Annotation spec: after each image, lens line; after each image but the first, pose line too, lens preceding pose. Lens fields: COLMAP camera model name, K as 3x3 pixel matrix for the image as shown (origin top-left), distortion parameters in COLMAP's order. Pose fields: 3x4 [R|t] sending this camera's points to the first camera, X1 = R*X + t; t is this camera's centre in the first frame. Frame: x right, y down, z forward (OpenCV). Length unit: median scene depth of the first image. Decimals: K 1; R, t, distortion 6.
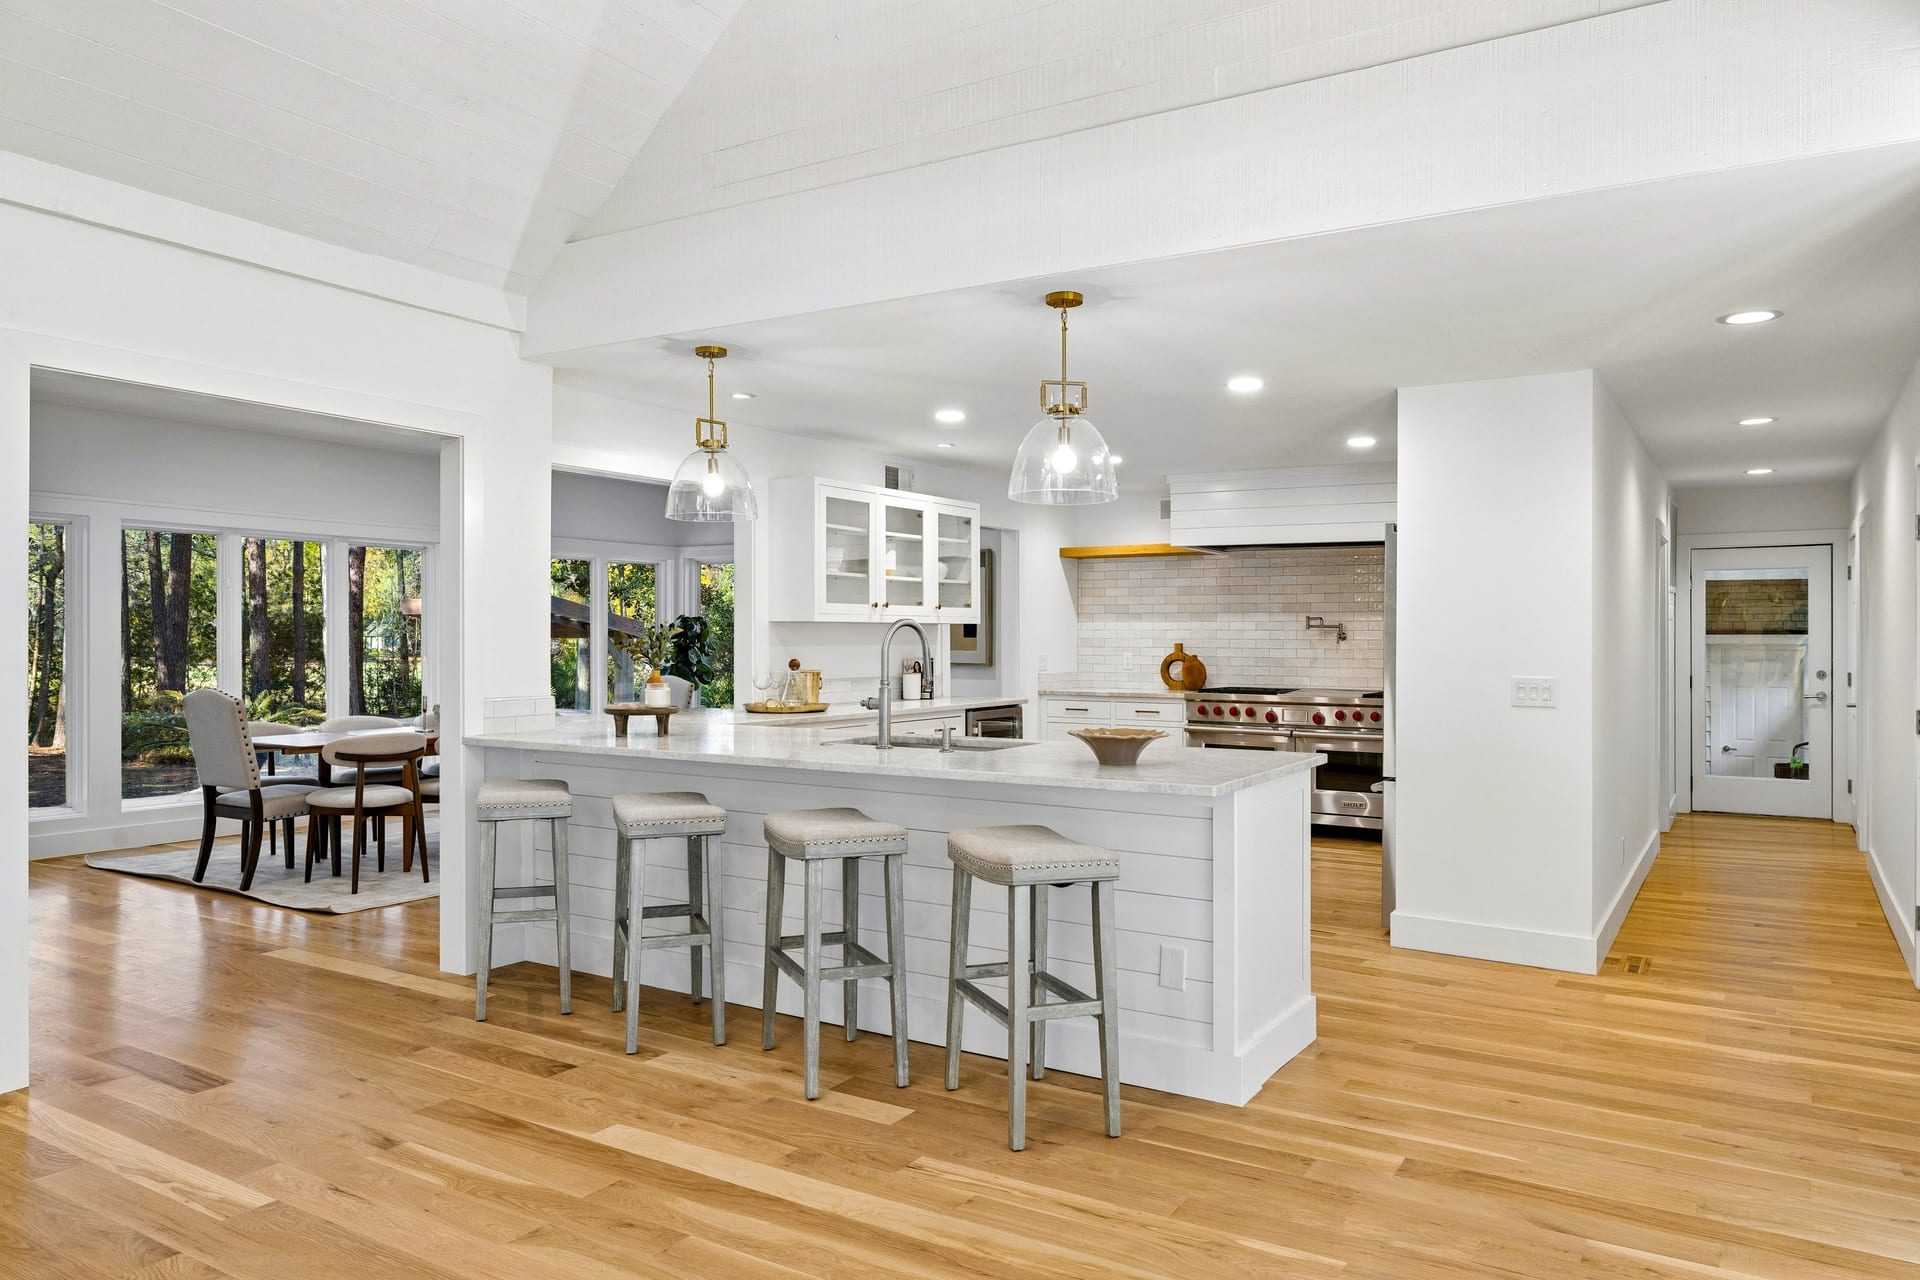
lens RADIAL K [[1323.2, 0, 968.1], [0, 1323.2, 636.6], [0, 0, 1]] dist [-0.010099, 0.012147]
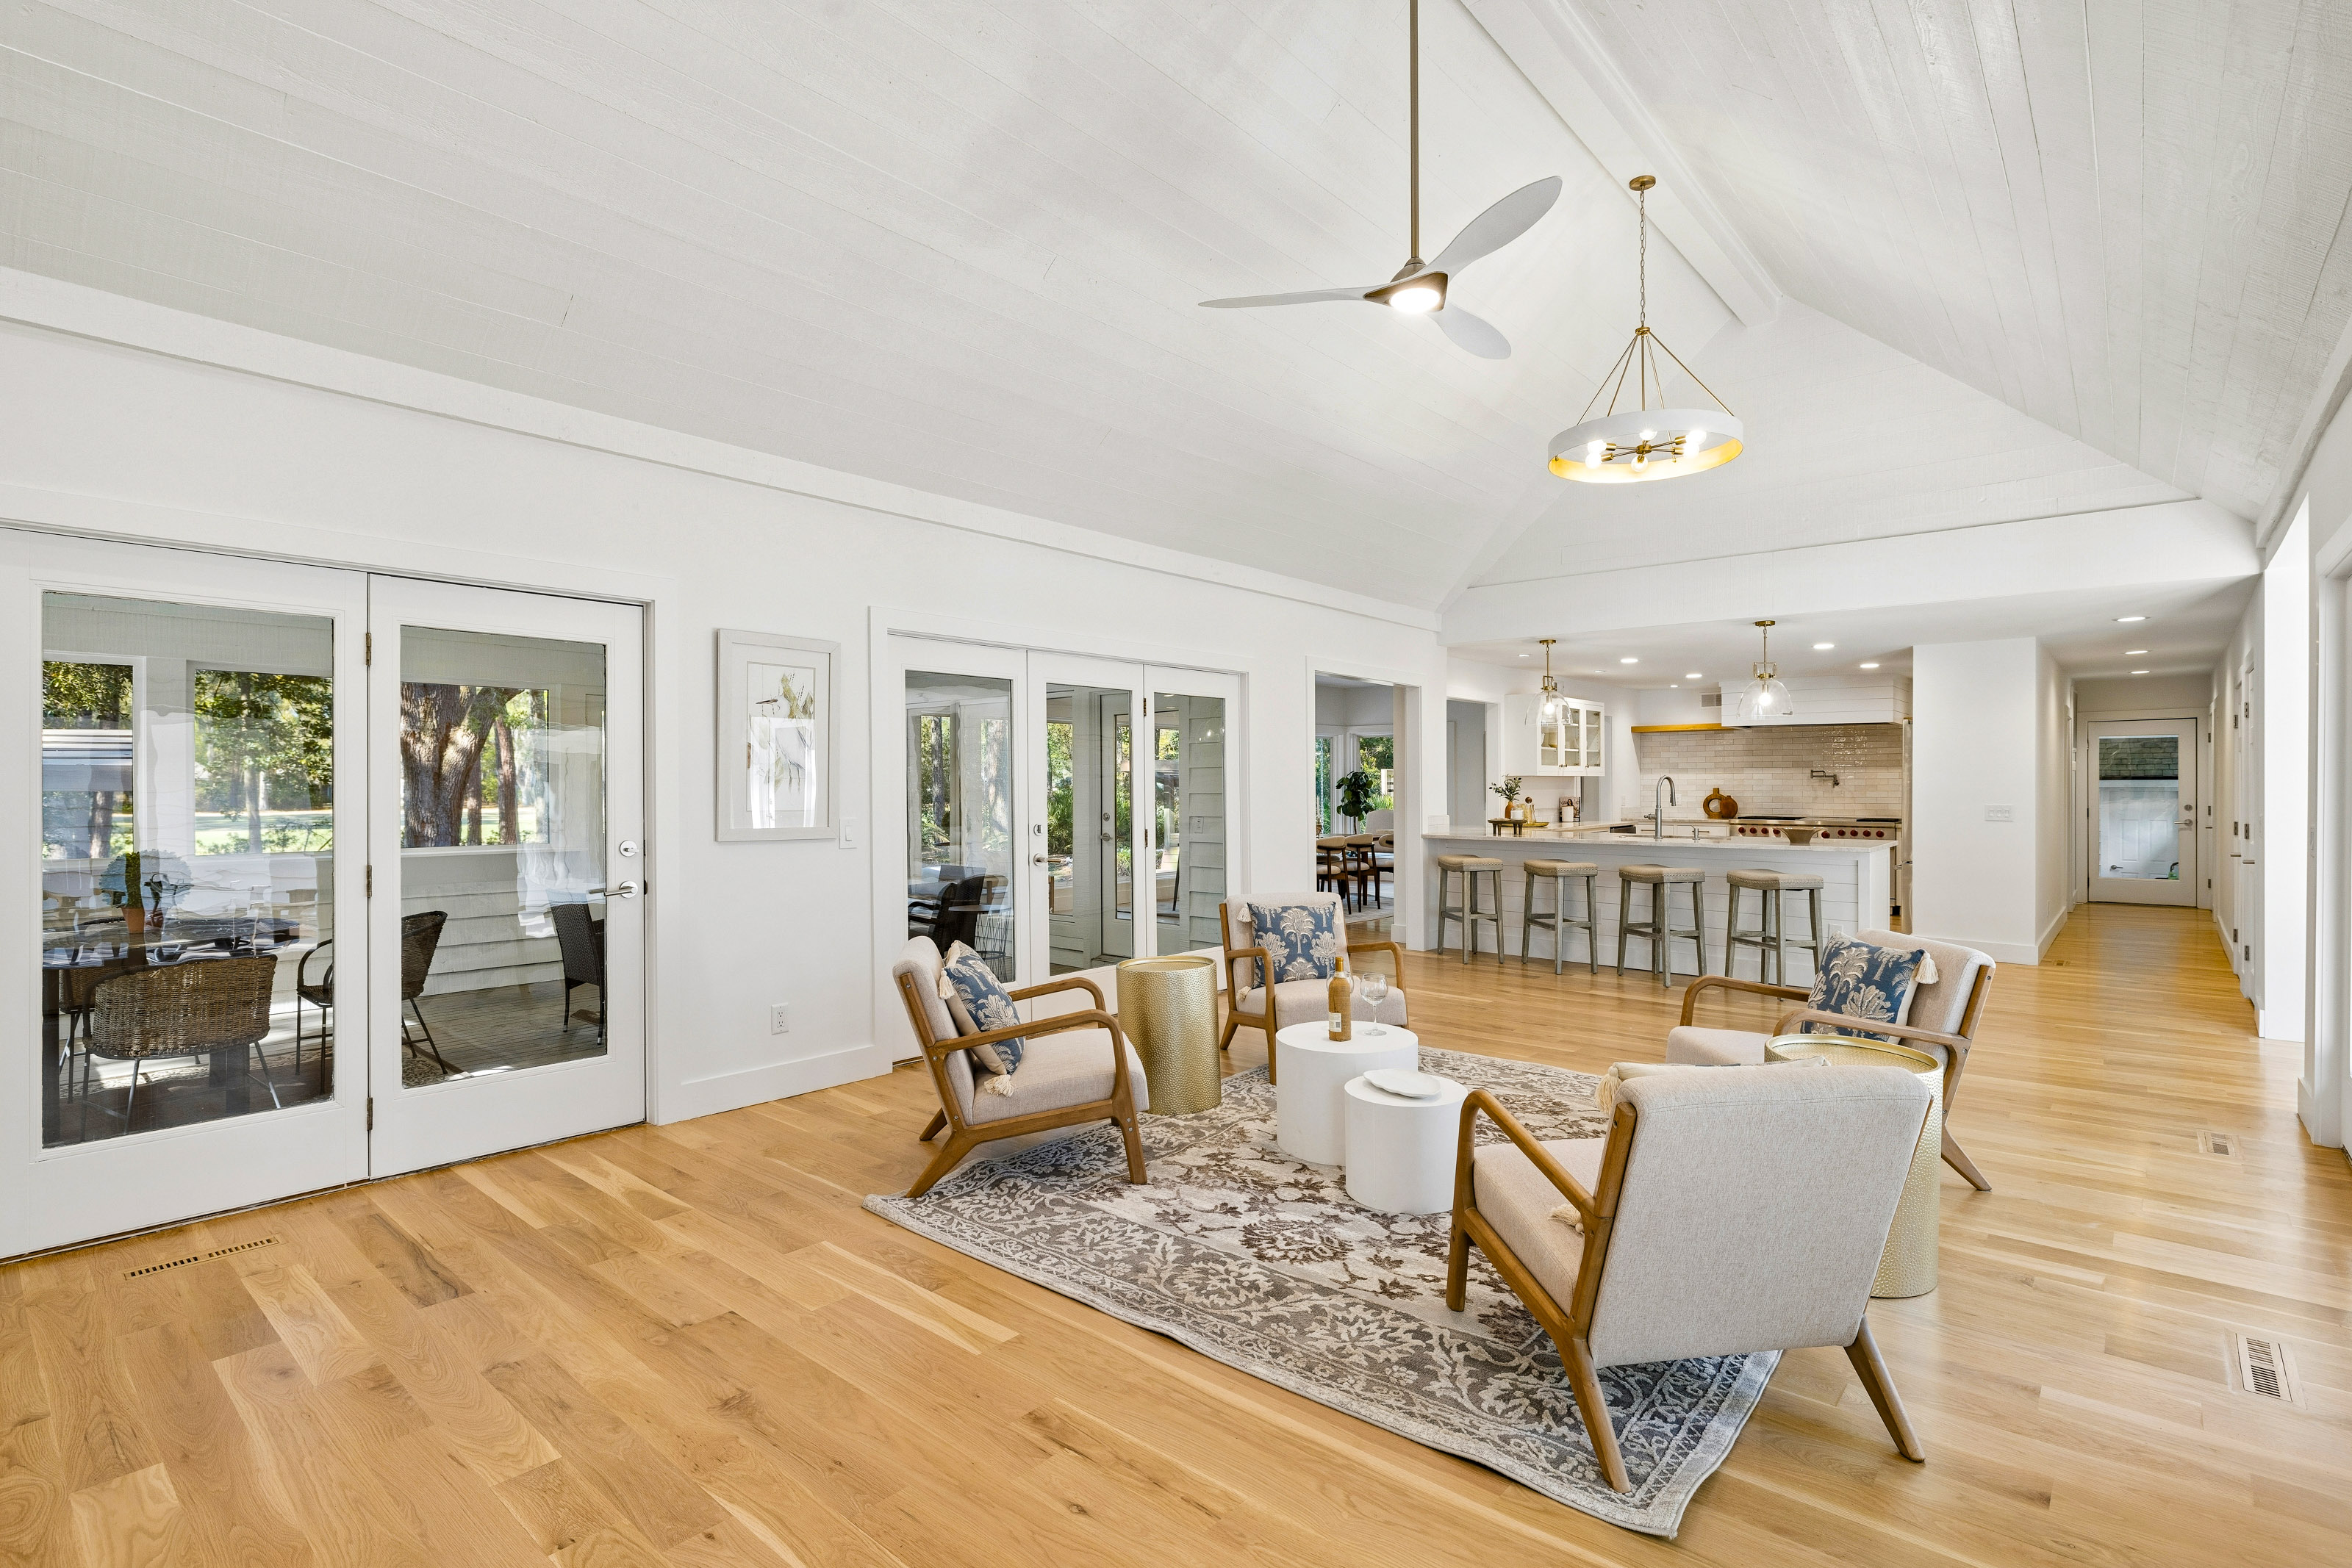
lens RADIAL K [[1145.4, 0, 1162.6], [0, 1145.4, 788.0], [0, 0, 1]] dist [-0.002179, -0.002383]
pose [[0.985426, -0.004424, -0.170046, -0.275122], [0.004802, 0.999987, 0.001806, -0.000097], [0.170036, -0.002597, 0.985434, -0.468659]]
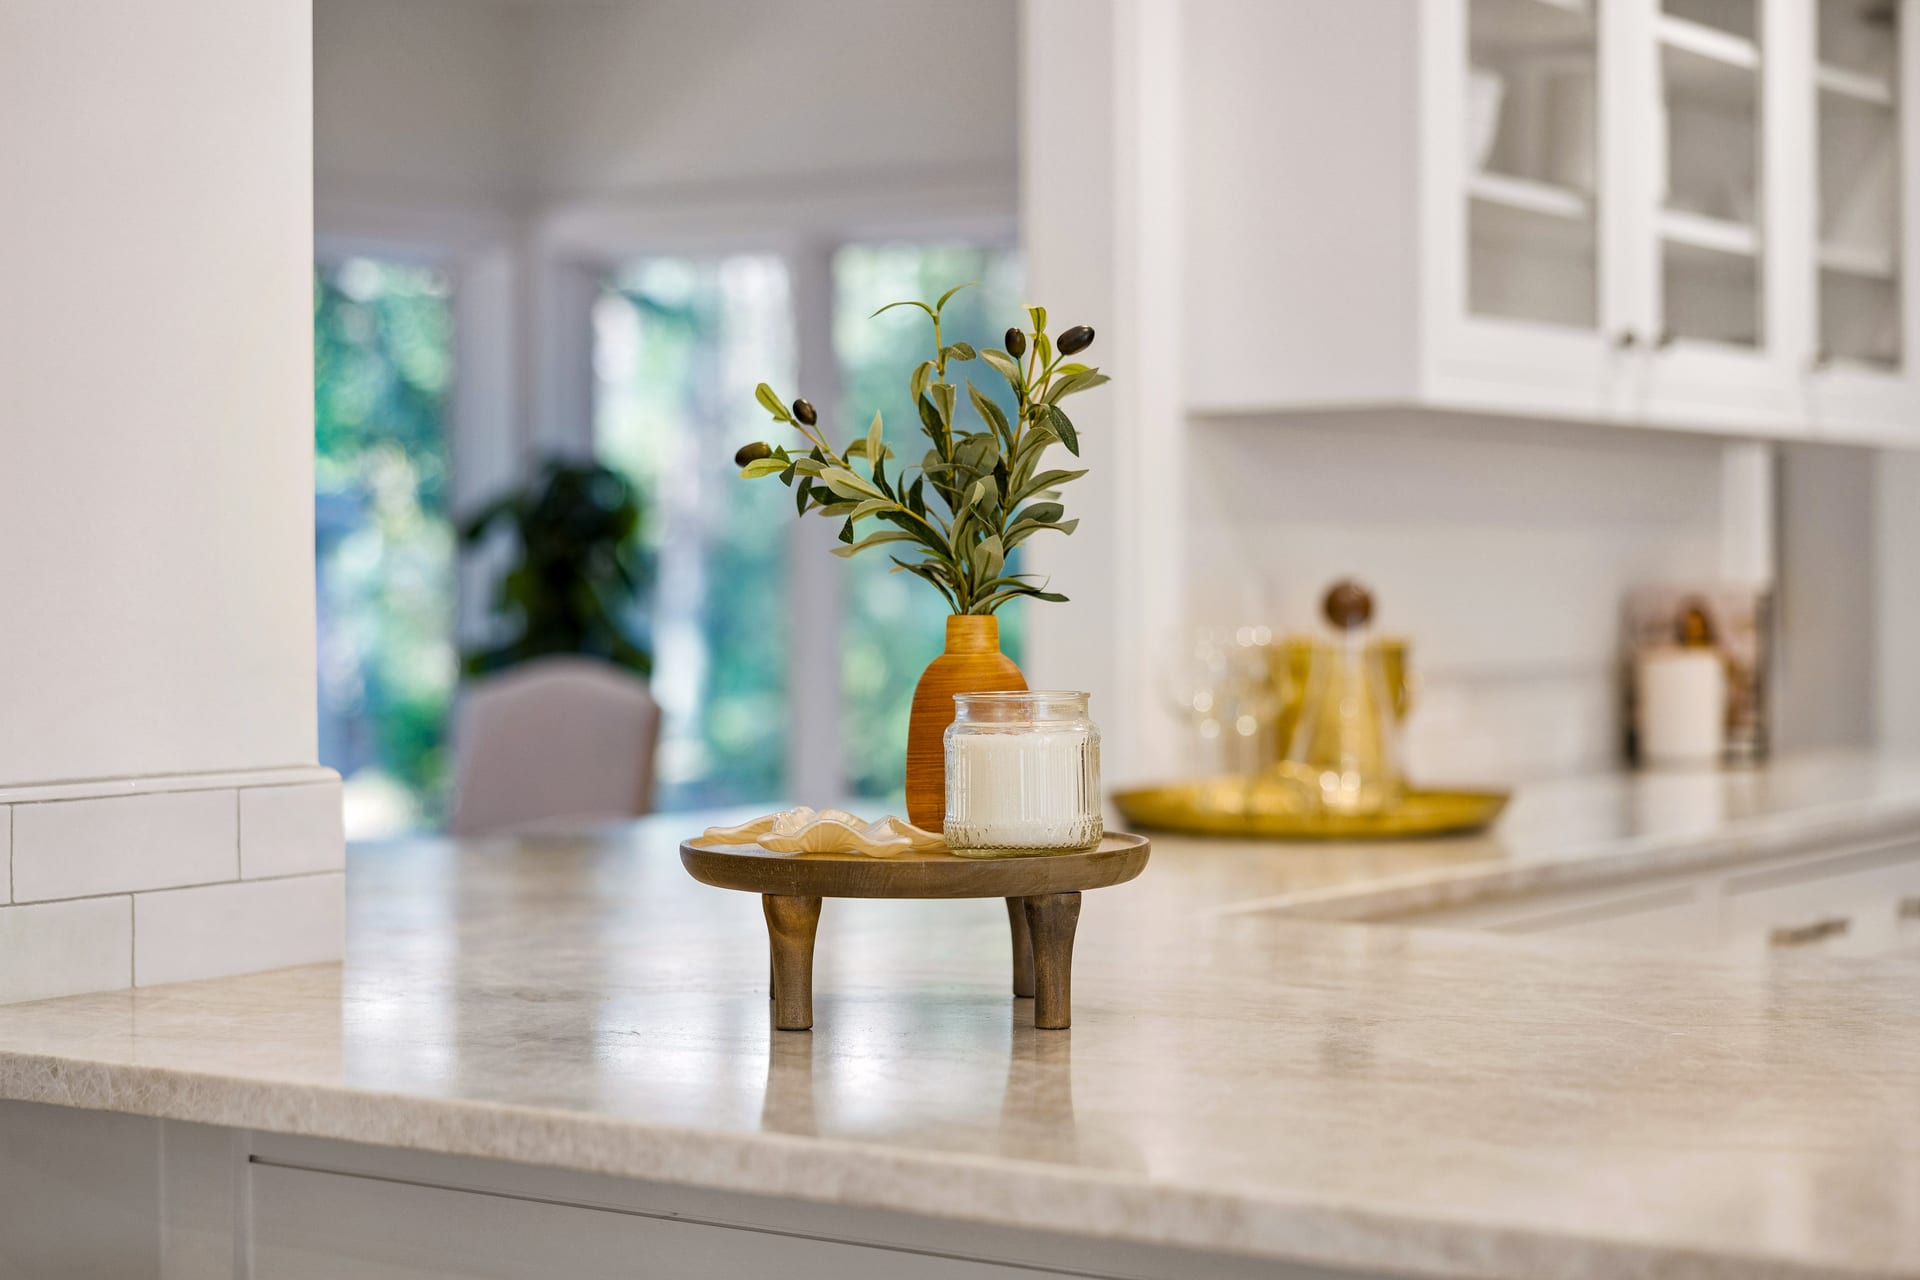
lens RADIAL K [[3611.1, 0, 959.0], [0, 3611.1, 638.9], [0, 0, 1]] dist [-0.064390, 0.000000]
pose [[0.999029, 0.001007, -0.044040, -0.129619], [-0.000144, 0.999808, 0.019599, 0.011935], [0.044051, -0.019574, 0.998838, 0.330891]]
